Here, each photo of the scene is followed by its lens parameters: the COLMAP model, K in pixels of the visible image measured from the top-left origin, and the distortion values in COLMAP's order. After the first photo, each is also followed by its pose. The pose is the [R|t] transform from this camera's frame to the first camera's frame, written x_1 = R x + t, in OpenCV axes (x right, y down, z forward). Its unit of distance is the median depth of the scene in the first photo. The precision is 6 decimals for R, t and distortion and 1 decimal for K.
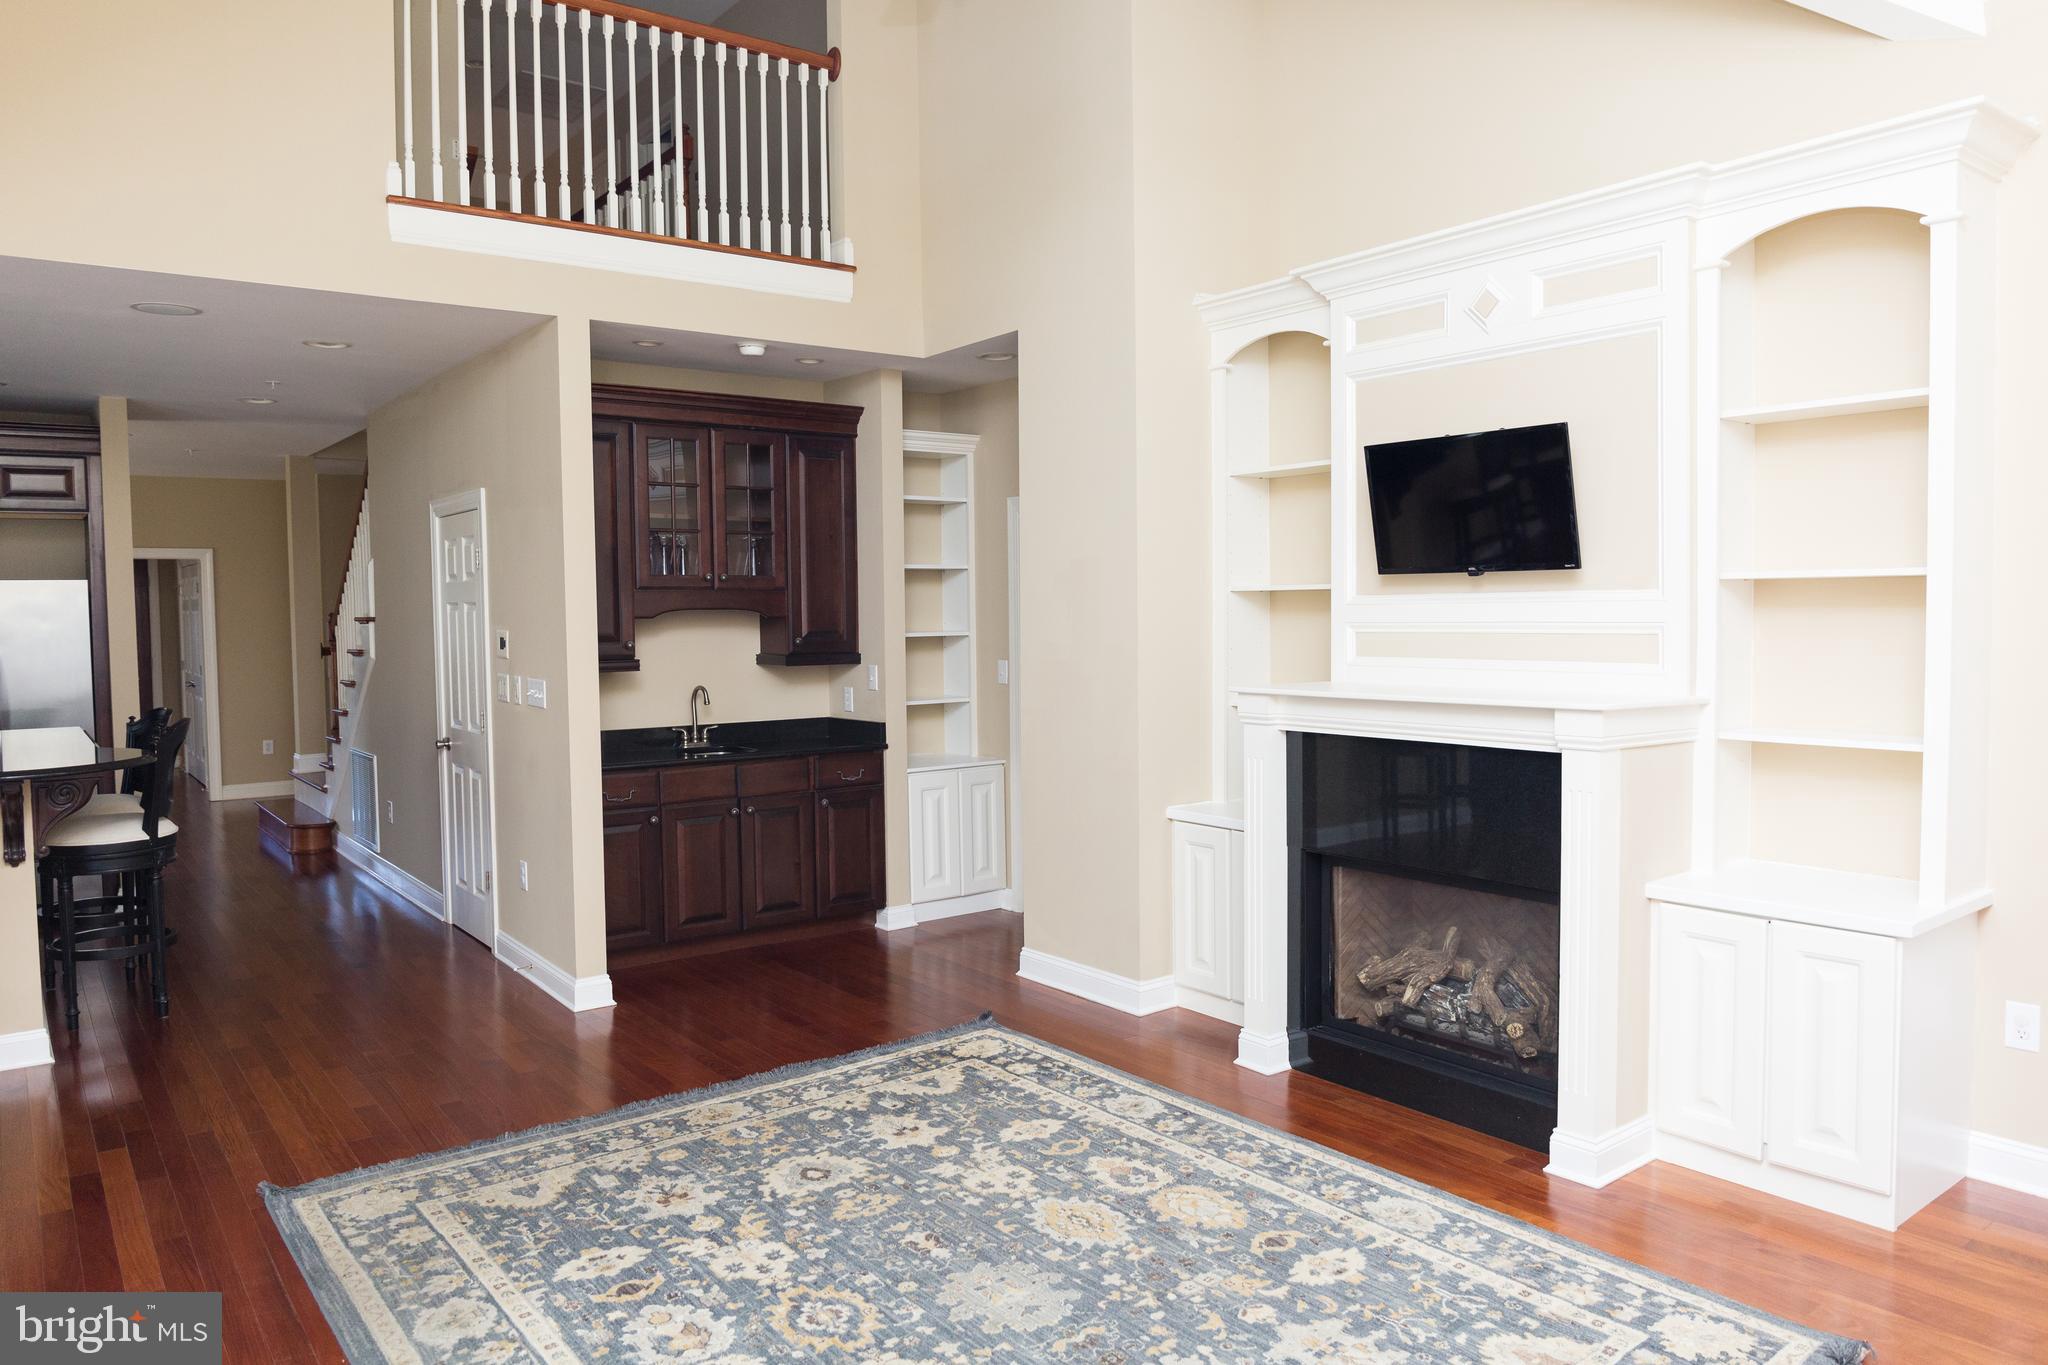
lens RADIAL K [[1372.3, 0, 1016.2], [0, 1372.3, 676.5], [0, 0, 1]] dist [-0.023827, -0.004761]
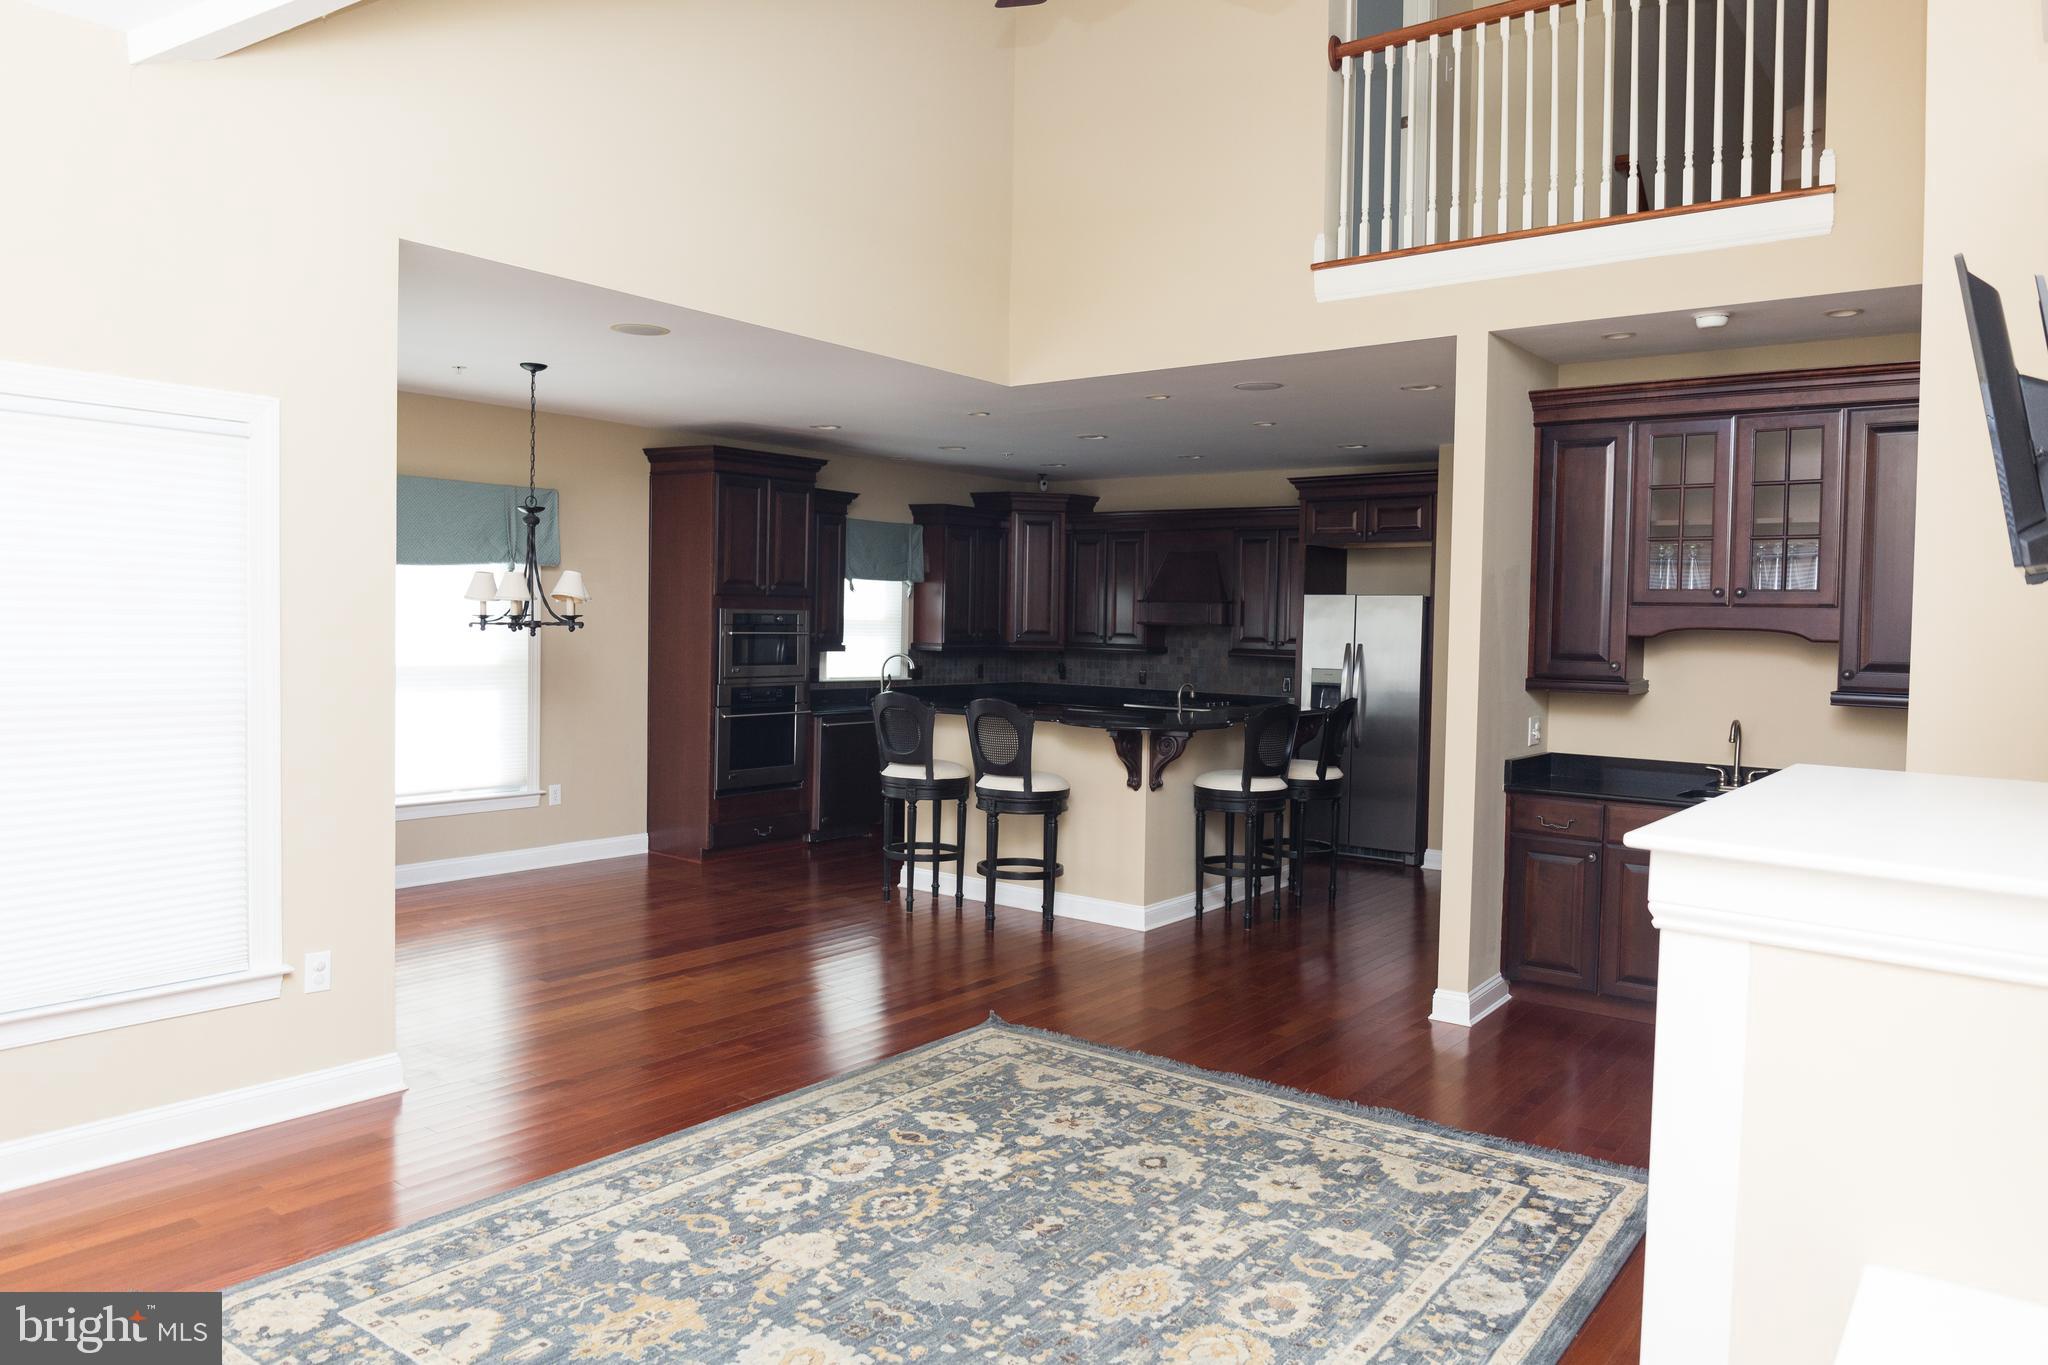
lens RADIAL K [[1372.3, 0, 1016.2], [0, 1372.3, 676.5], [0, 0, 1]] dist [-0.023827, -0.004761]
pose [[0.256528, 0.055998, -0.964913, 0.747140], [-0.070568, 0.996741, 0.039084, -0.034782], [0.963957, 0.058066, 0.259644, 0.561854]]
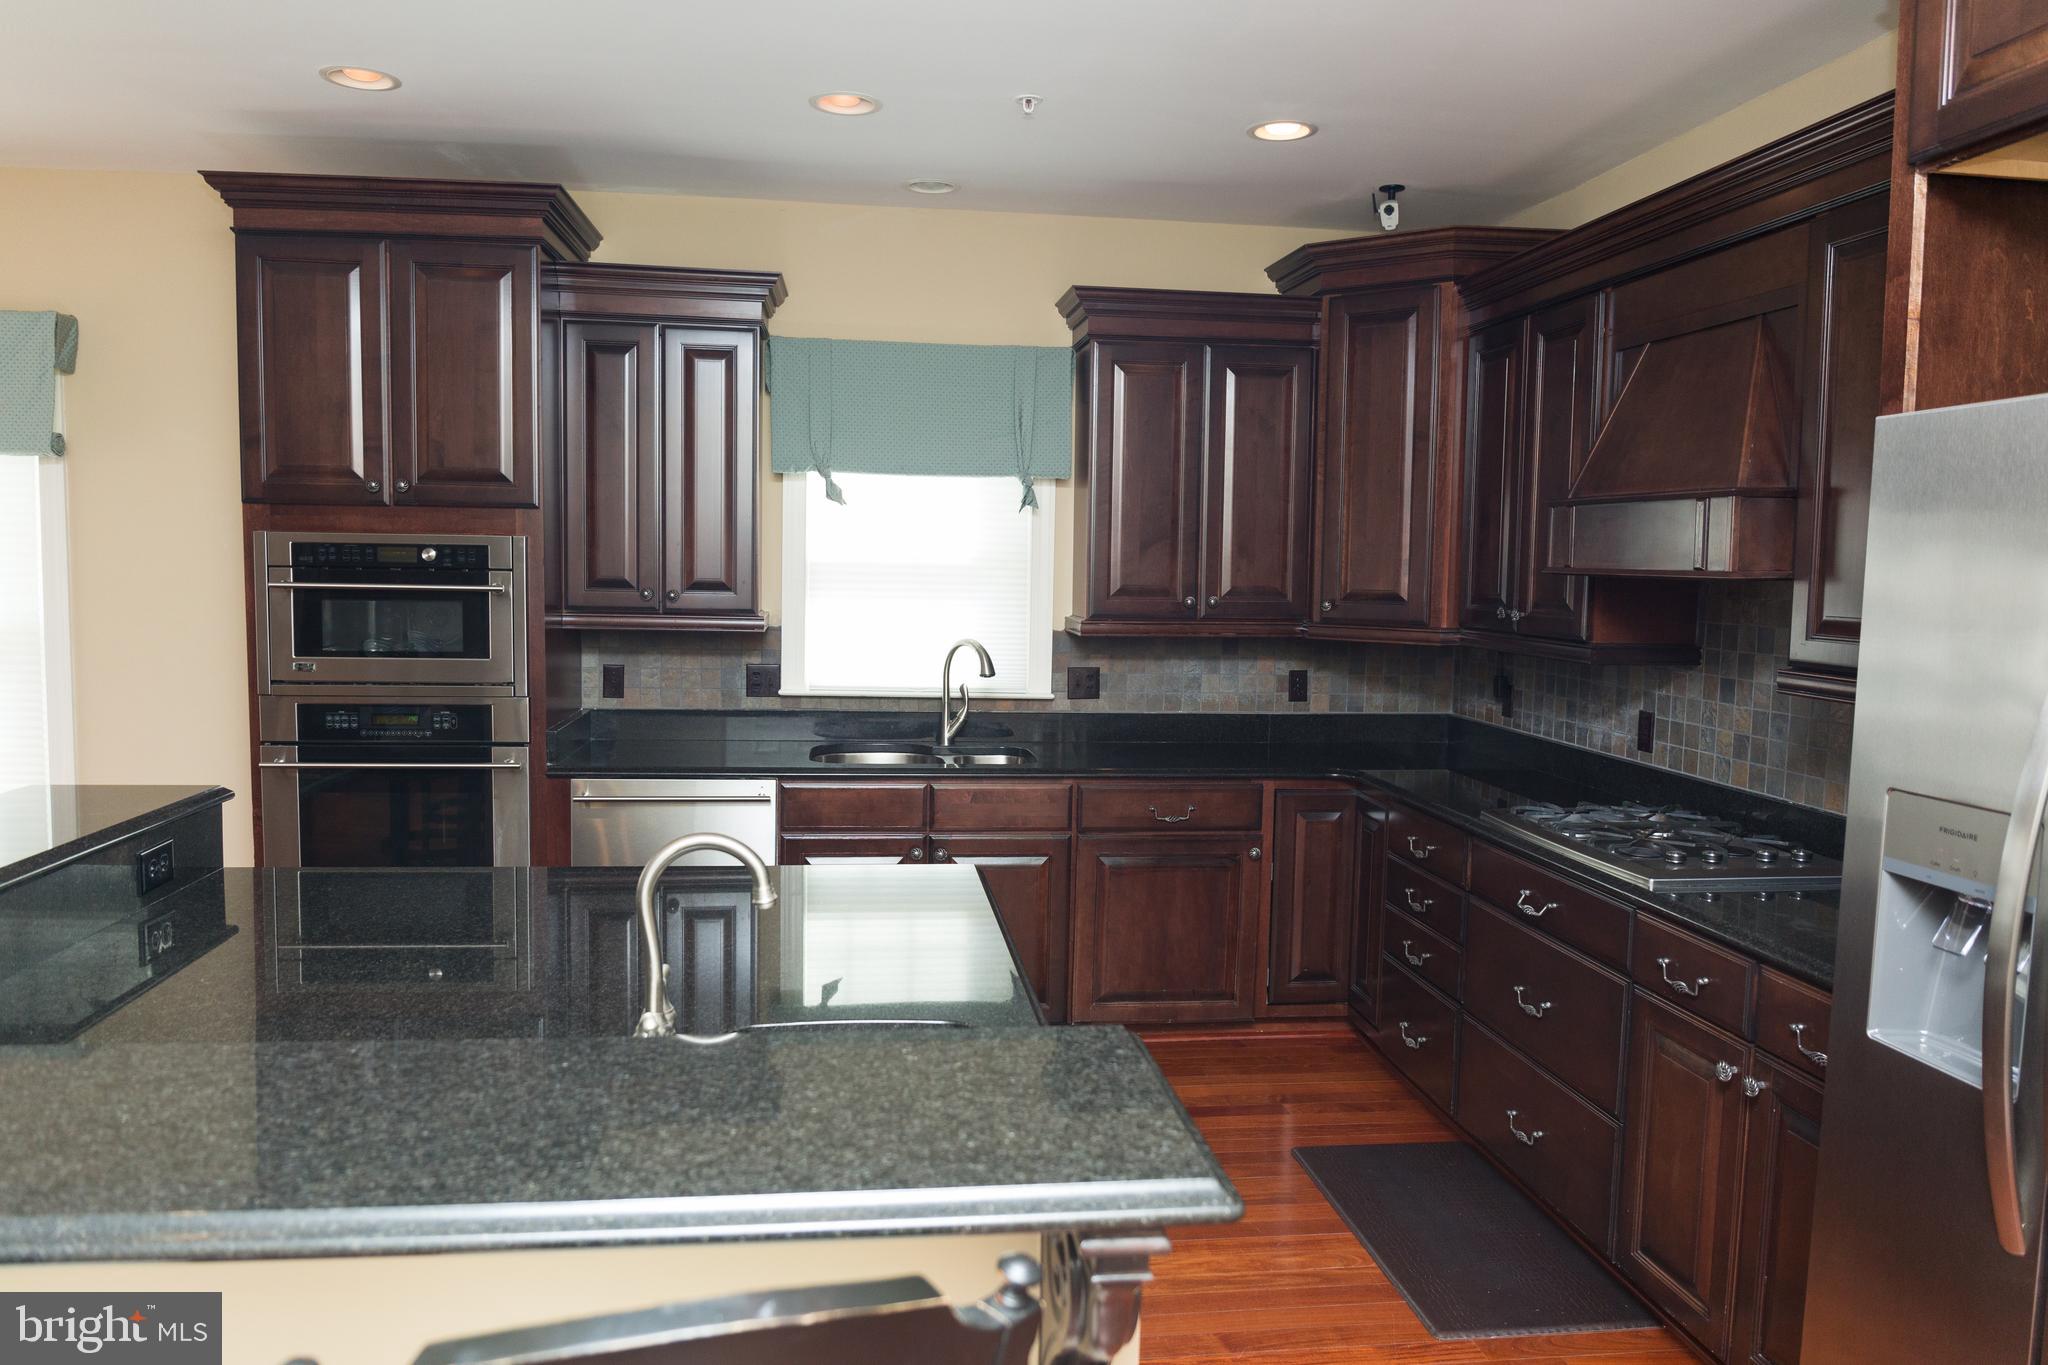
lens RADIAL K [[1372.3, 0, 1016.2], [0, 1372.3, 676.5], [0, 0, 1]] dist [-0.023827, -0.004761]
pose [[-0.505994, 0.069760, -0.859712, -0.802738], [-0.056357, 0.991920, 0.113657, -0.062666], [0.860694, 0.105961, -0.497974, 1.601055]]
